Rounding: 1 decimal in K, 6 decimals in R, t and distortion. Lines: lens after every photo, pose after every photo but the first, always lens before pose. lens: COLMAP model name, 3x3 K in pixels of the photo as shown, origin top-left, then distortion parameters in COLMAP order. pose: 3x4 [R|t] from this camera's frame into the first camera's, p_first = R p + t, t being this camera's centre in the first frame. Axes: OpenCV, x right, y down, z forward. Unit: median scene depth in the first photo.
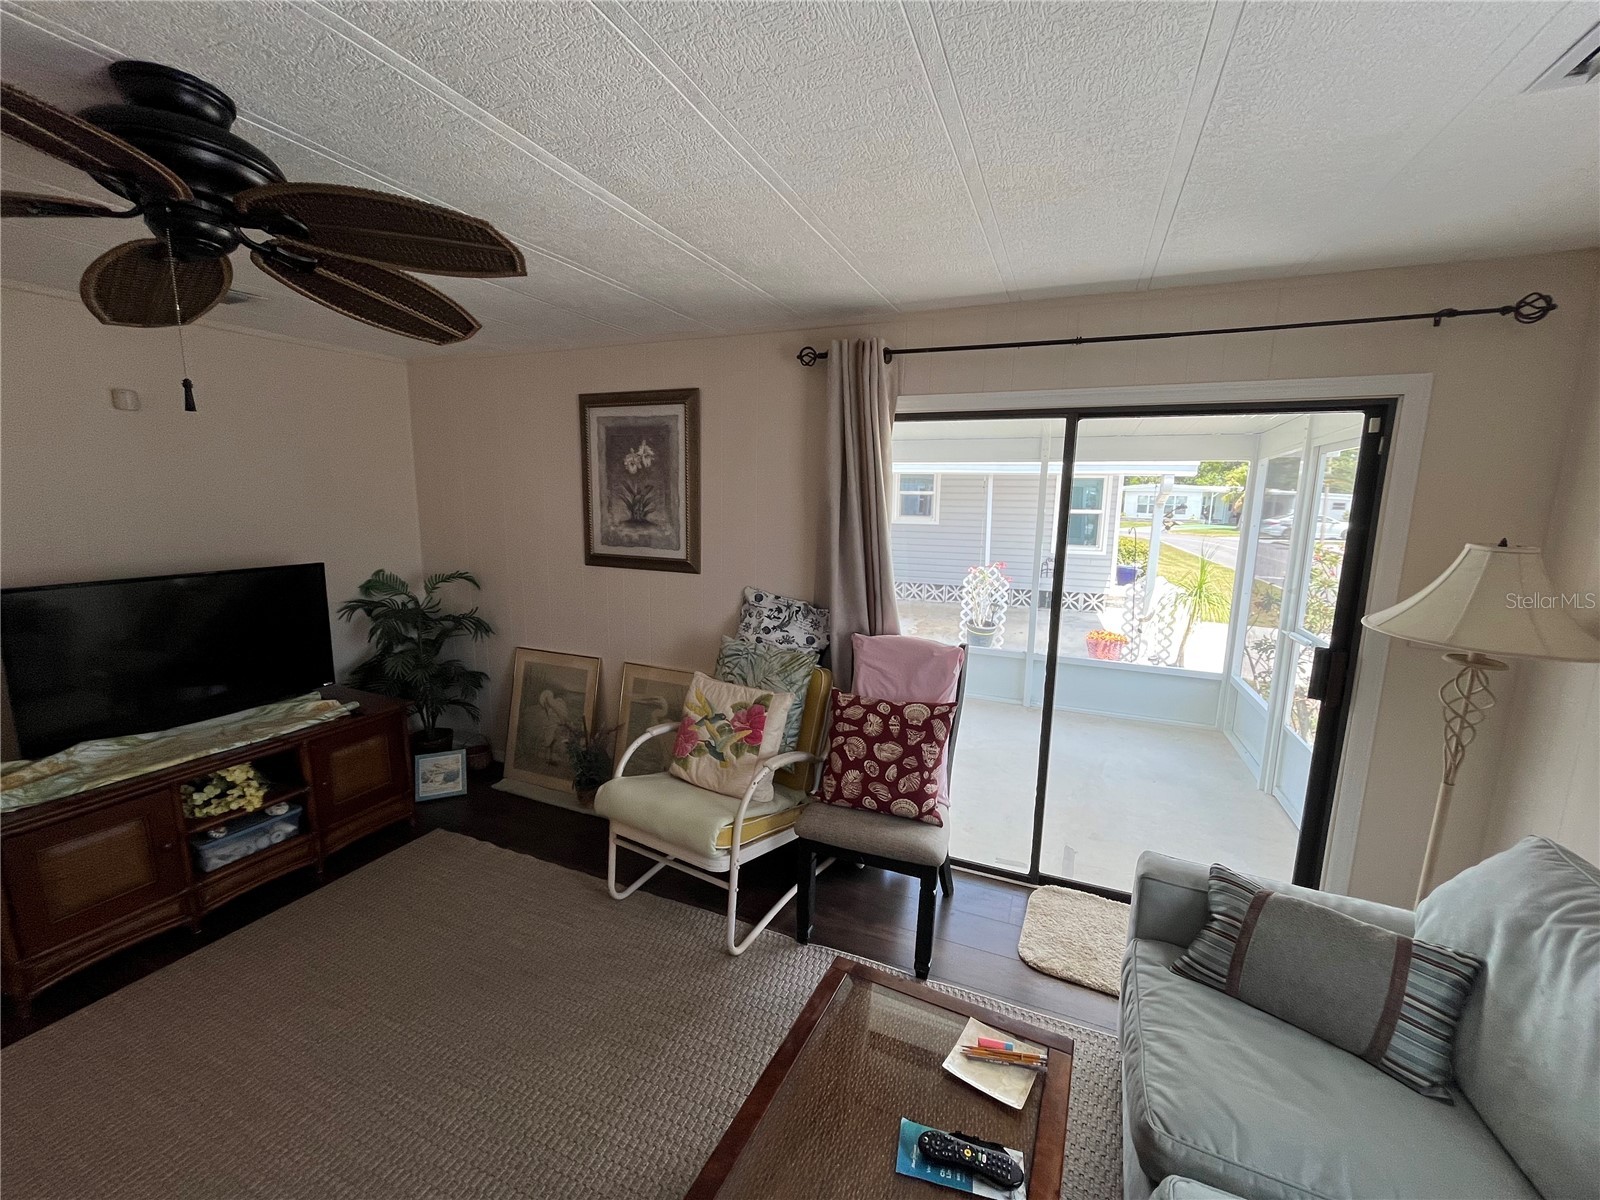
lens RADIAL K [[648.0, 0, 802.3], [0, 648.0, 597.2], [0, 0, 1]] dist [-0.000798, -0.000121]
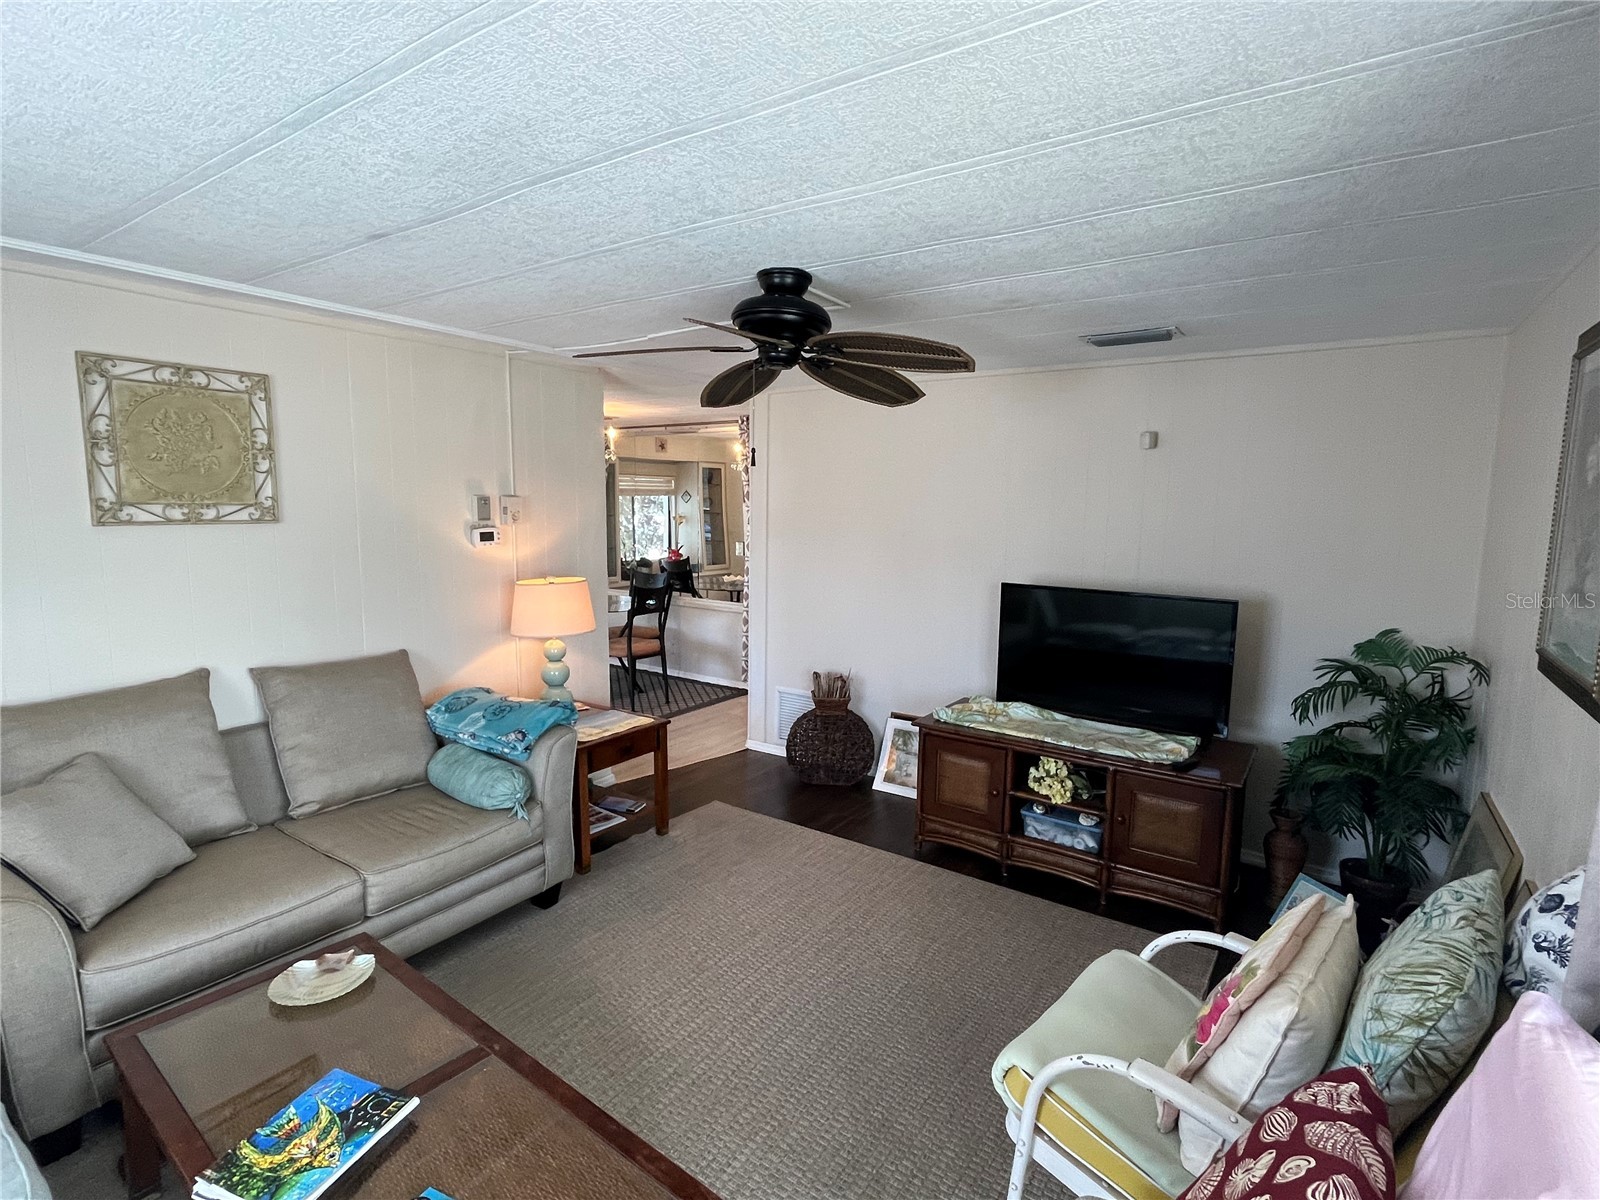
lens RADIAL K [[795.2, 0, 794.5], [0, 795.2, 596.5], [0, 0, 1]] dist [0.001489, -0.000802]
pose [[-0.201810, 0.098796, -0.974429, 0.498909], [-0.173274, 0.975605, 0.134802, -0.115124], [0.963976, 0.196047, -0.179768, 0.699491]]
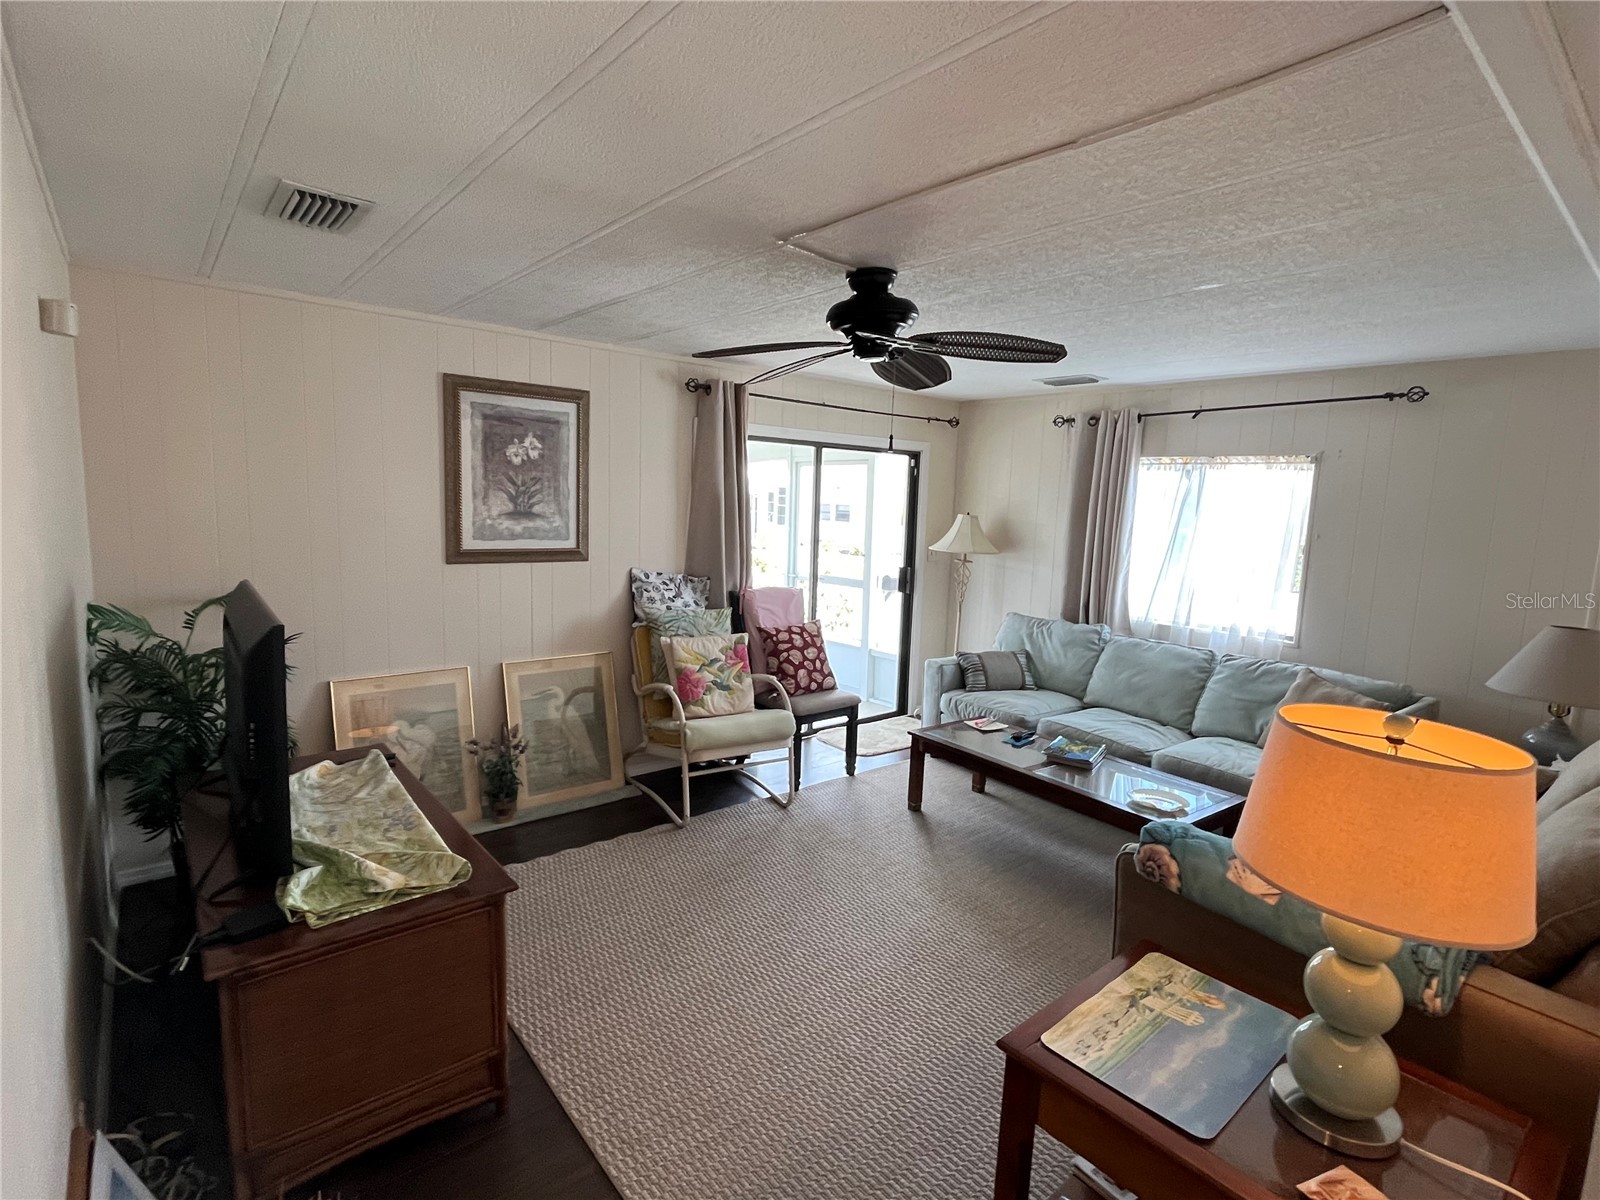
lens RADIAL K [[795.2, 0, 794.5], [0, 795.2, 596.5], [0, 0, 1]] dist [0.001489, -0.000802]
pose [[0.455630, -0.110398, 0.883297, -1.403051], [0.115313, 0.991239, 0.064407, -0.027310], [-0.882669, 0.072510, 0.464369, 0.103376]]
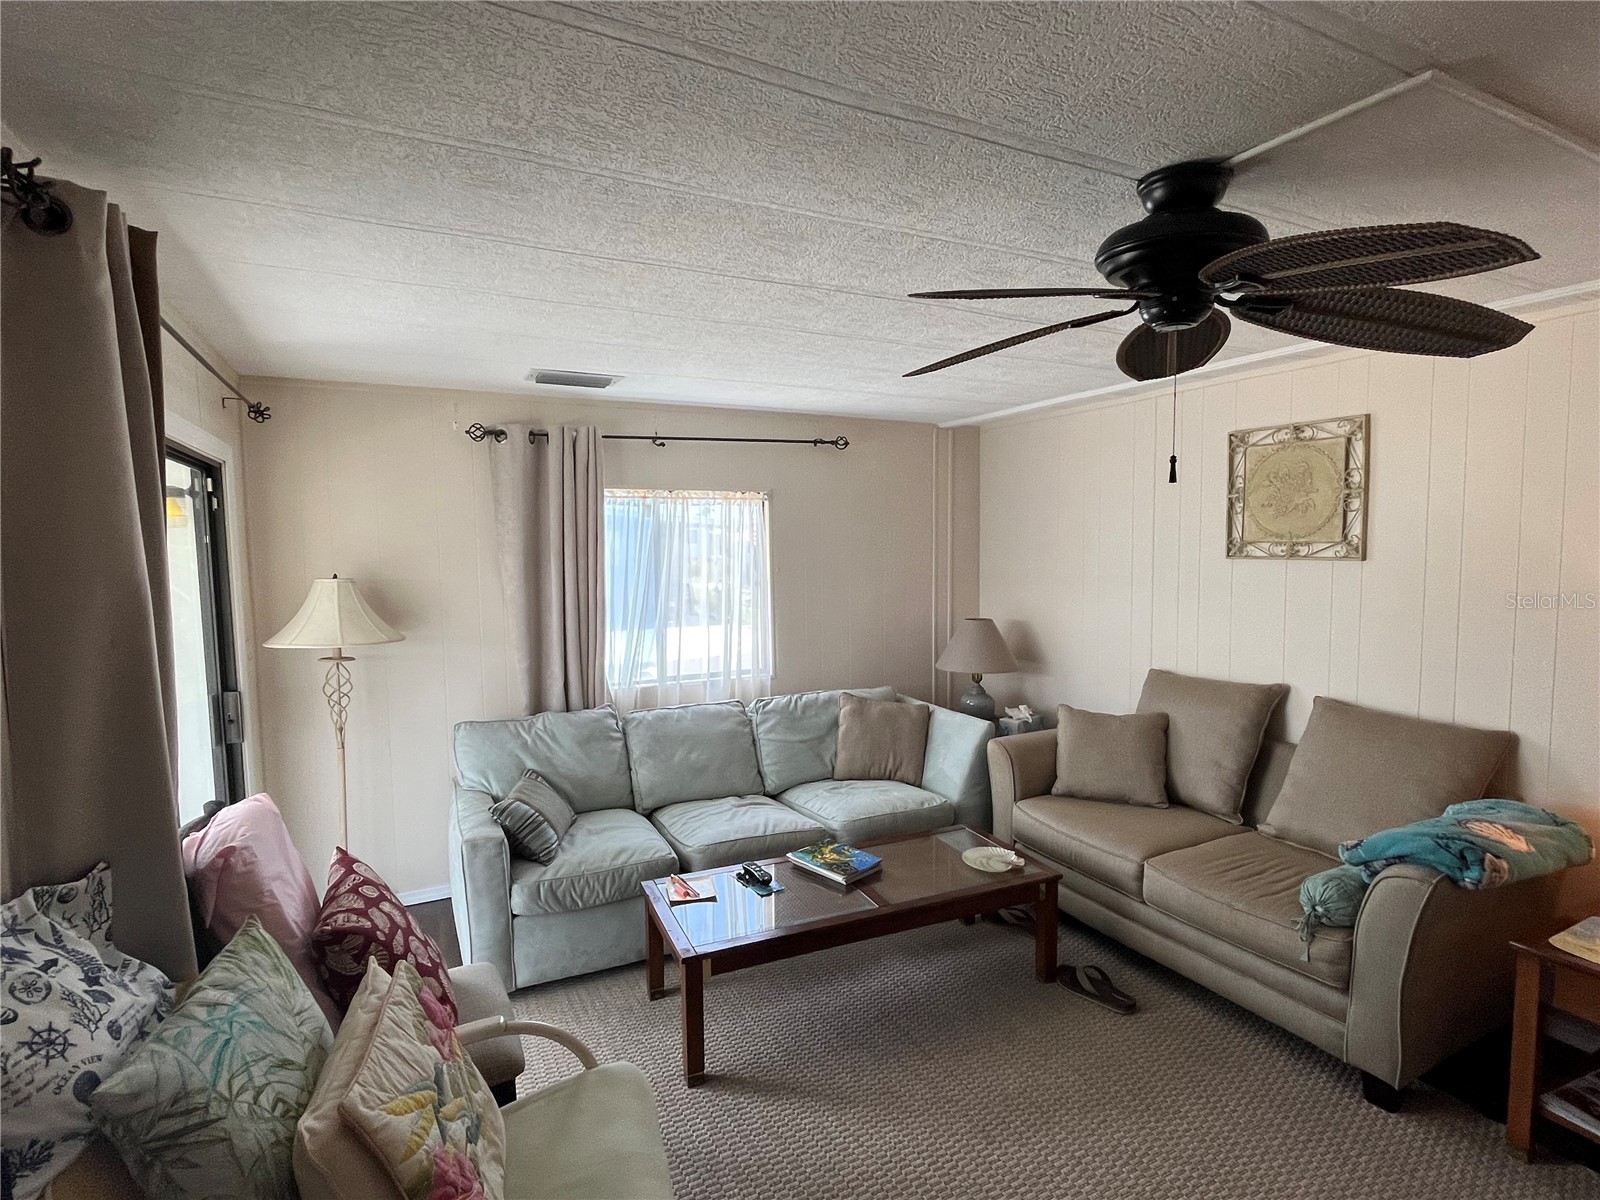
lens RADIAL K [[795.2, 0, 794.5], [0, 795.2, 596.5], [0, 0, 1]] dist [0.001489, -0.000802]
pose [[-0.762677, -0.052056, 0.644681, -0.610608], [0.104561, 0.973721, 0.202323, -0.201996], [-0.638272, 0.221716, -0.737191, 1.131777]]
